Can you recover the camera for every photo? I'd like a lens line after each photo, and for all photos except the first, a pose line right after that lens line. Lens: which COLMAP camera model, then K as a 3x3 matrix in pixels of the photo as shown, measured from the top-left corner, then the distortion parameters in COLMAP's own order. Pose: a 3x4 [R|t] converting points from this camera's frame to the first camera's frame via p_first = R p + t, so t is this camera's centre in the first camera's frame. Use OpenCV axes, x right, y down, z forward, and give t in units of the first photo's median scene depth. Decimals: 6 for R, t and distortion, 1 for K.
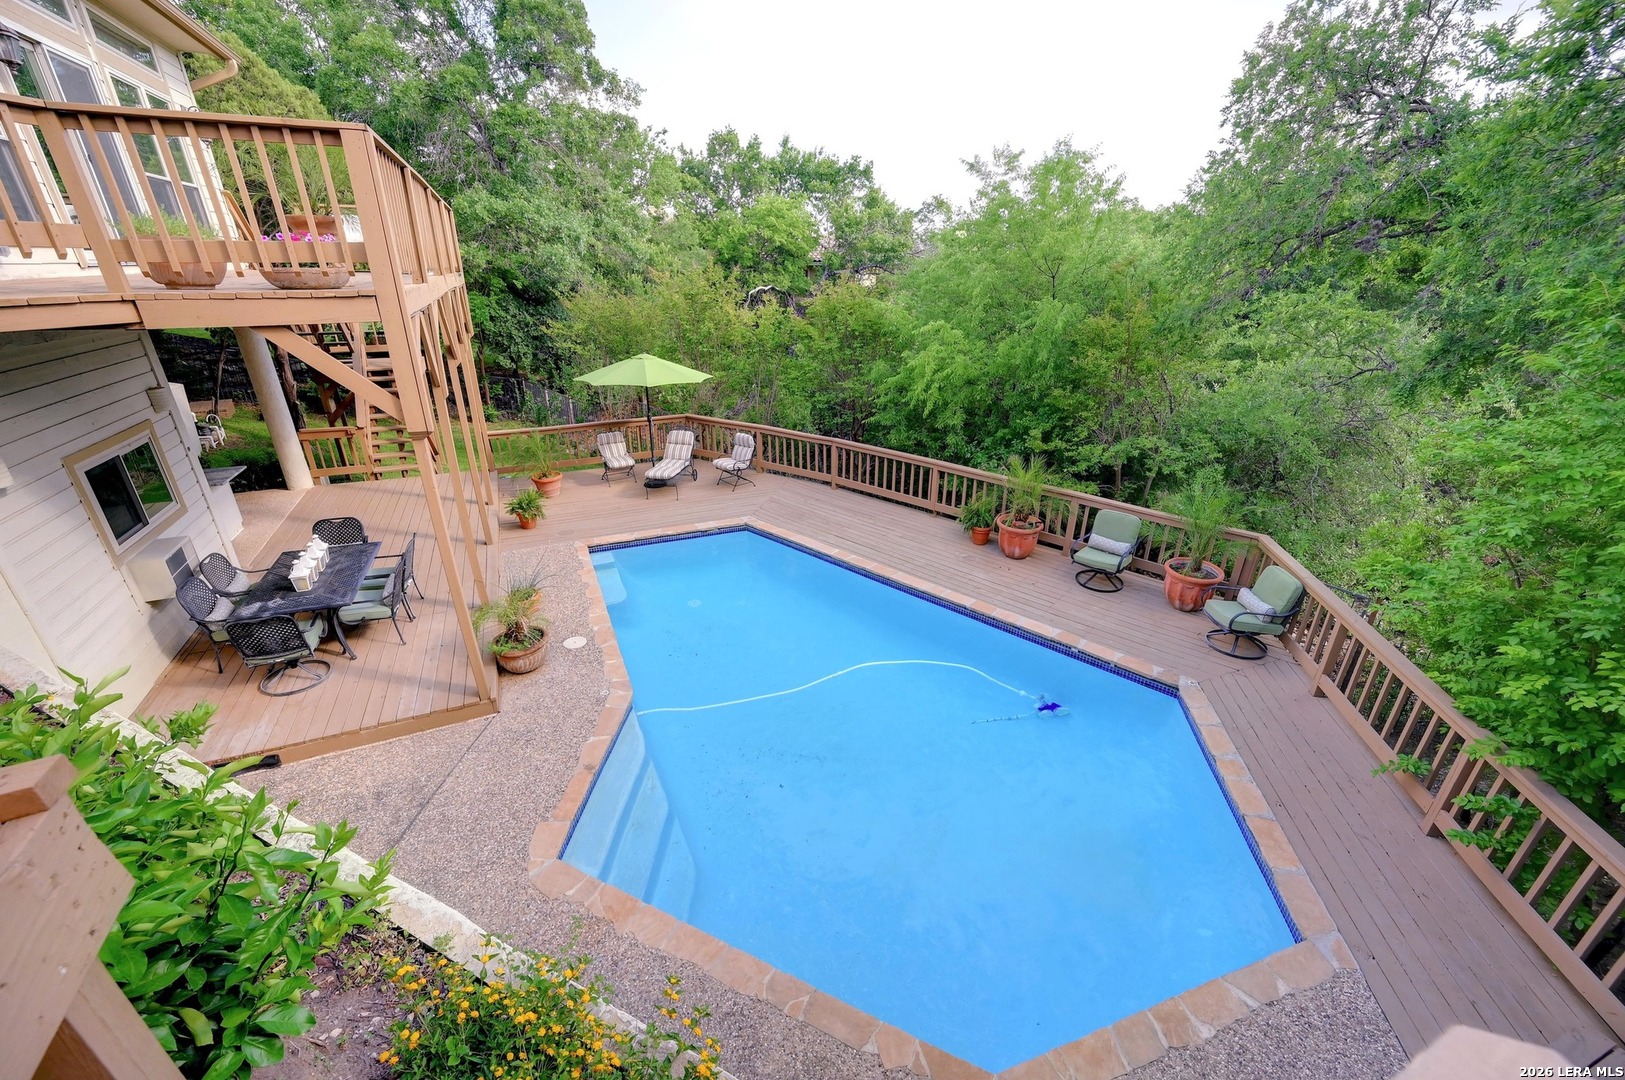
lens RADIAL K [[644.6, 0, 819.8], [0, 644.6, 549.9], [0, 0, 1]] dist [-0.000410, 0.001370]
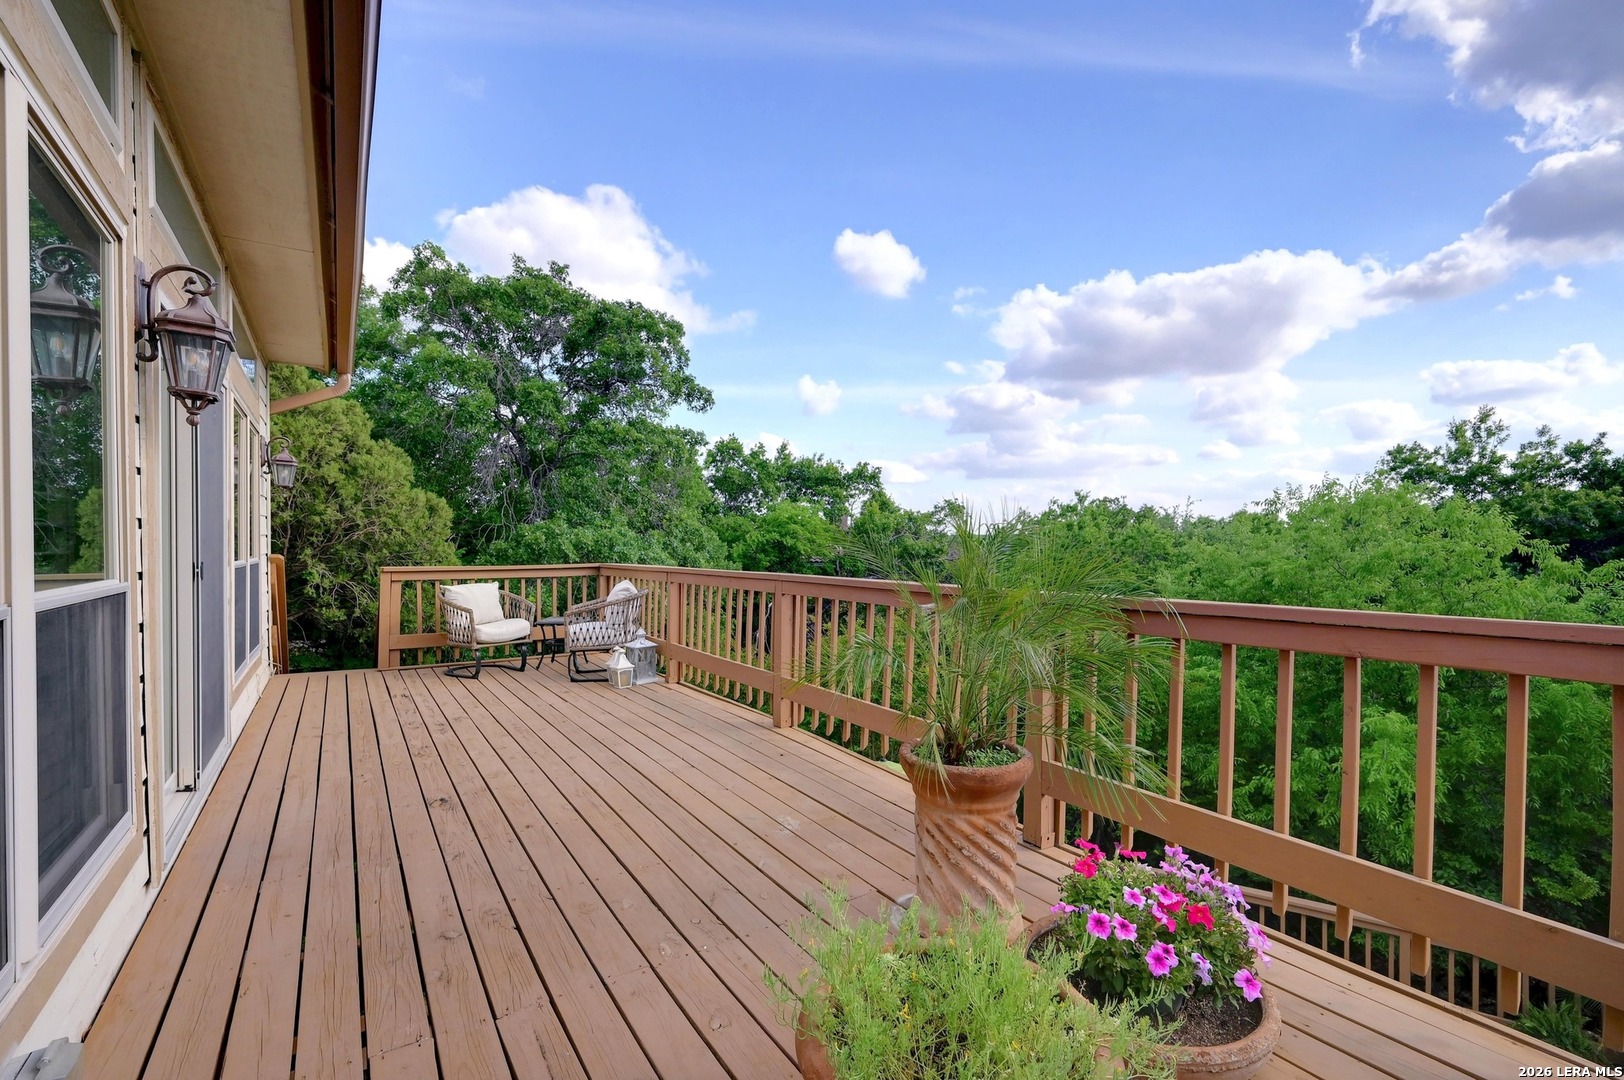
lens RADIAL K [[720.5, 0, 816.2], [0, 720.5, 549.6], [0, 0, 1]] dist [0.018077, 0.000280]
pose [[0.988288, -0.010231, 0.152256, -0.474041], [0.070096, 0.916692, -0.393398, -0.234634], [-0.135547, 0.399463, 0.906673, 0.291667]]
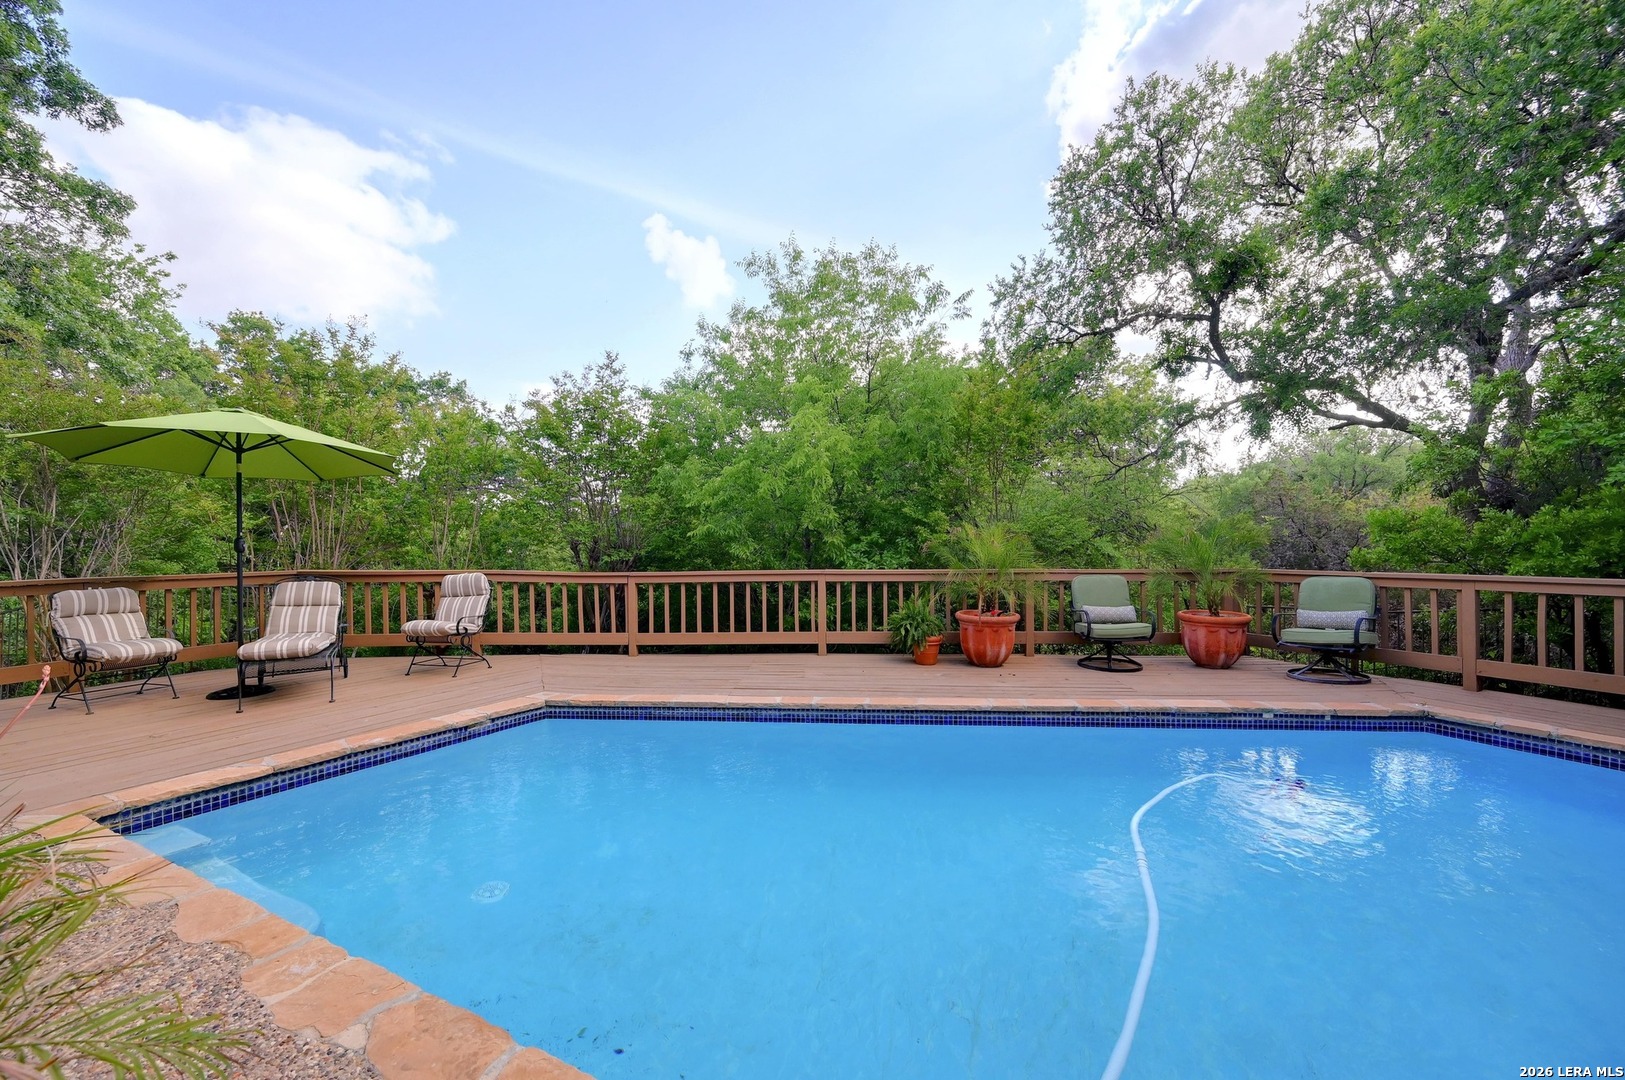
lens RADIAL K [[644.6, 0, 811.8], [0, 644.6, 552.1], [0, 0, 1]] dist [-0.000410, 0.001370]
pose [[0.791704, -0.020819, 0.610550, -0.245873], [0.263813, 0.913078, -0.310953, 0.057207], [-0.551006, 0.407254, 0.728379, 0.490100]]
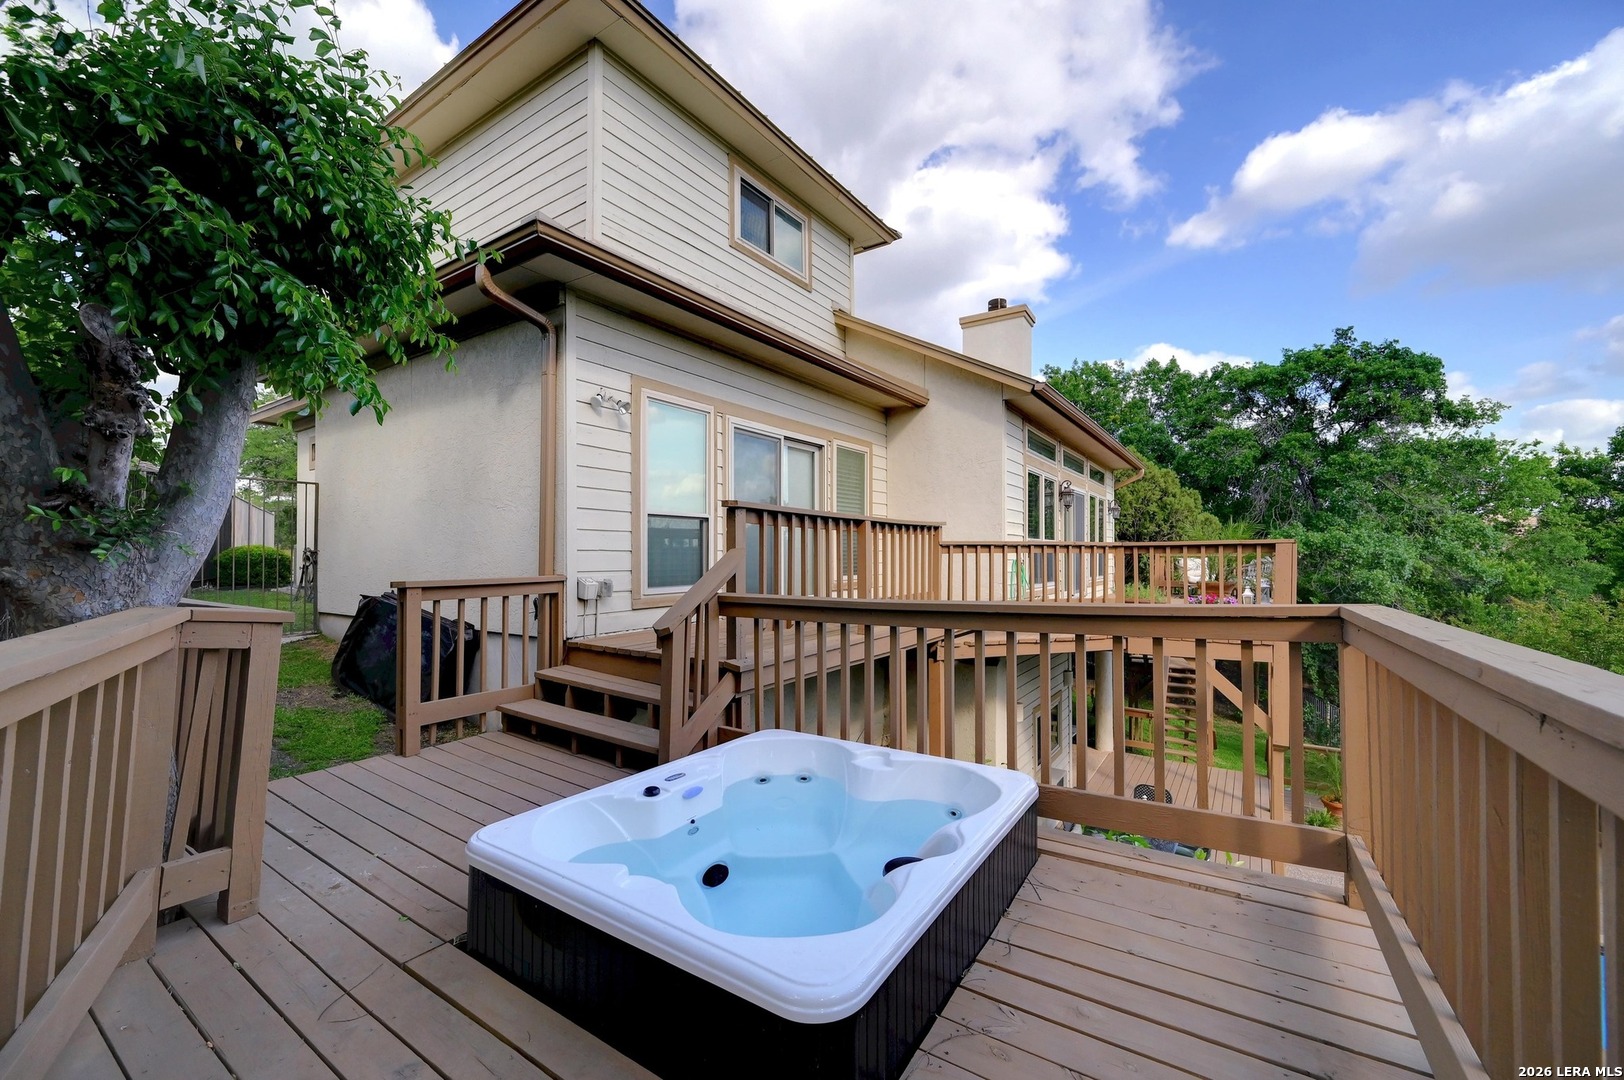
lens RADIAL K [[644.2, 0, 805.2], [0, 644.2, 539.9], [0, 0, 1]] dist [-0.000410, 0.001370]
pose [[0.507943, -0.030411, -0.860854, 0.006159], [-0.346777, 0.907596, -0.236676, 0.037241], [0.788504, 0.418743, 0.450461, -0.227620]]
